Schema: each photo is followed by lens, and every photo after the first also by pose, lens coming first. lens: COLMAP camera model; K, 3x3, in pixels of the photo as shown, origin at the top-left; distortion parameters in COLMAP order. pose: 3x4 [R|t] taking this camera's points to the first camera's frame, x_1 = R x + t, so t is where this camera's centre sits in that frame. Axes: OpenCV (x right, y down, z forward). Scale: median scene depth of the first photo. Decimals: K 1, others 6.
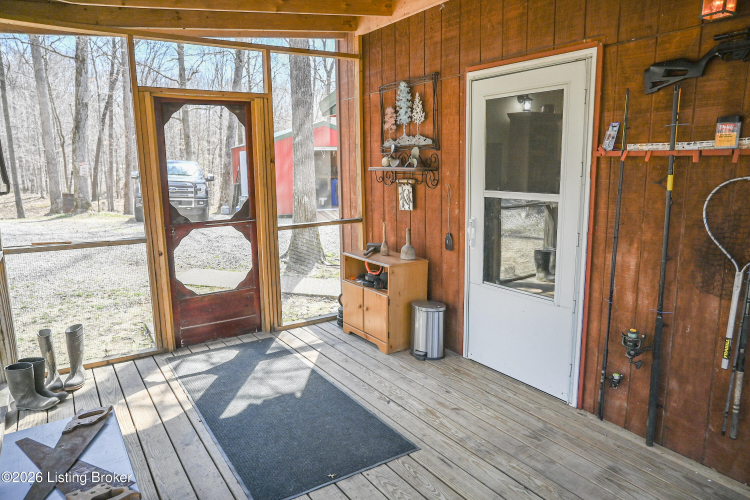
lens RADIAL K [[502.2, 0, 375.0], [0, 502.2, 250.0], [0, 0, 1]] dist [-0.106580, 0.098693]
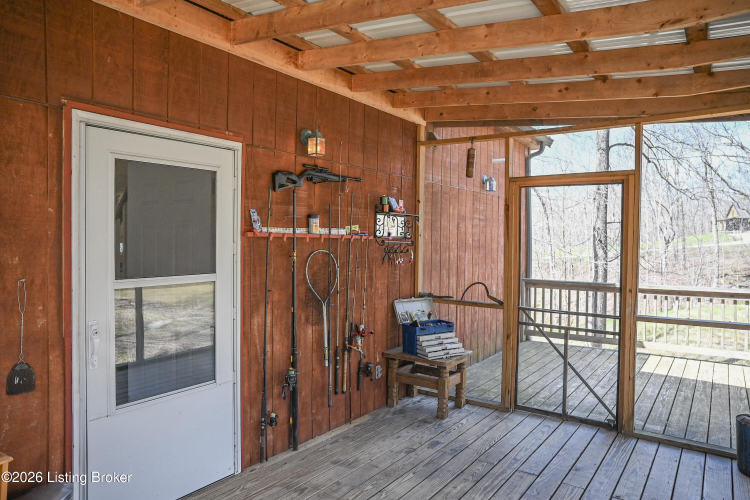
lens RADIAL K [[502.2, 0, 375.0], [0, 502.2, 250.0], [0, 0, 1]] dist [-0.106580, 0.098693]
pose [[-0.364243, -0.013317, 0.931209, -0.708855], [0.157651, 0.984586, 0.075745, -0.191553], [-0.917863, 0.174396, -0.356529, 1.095533]]
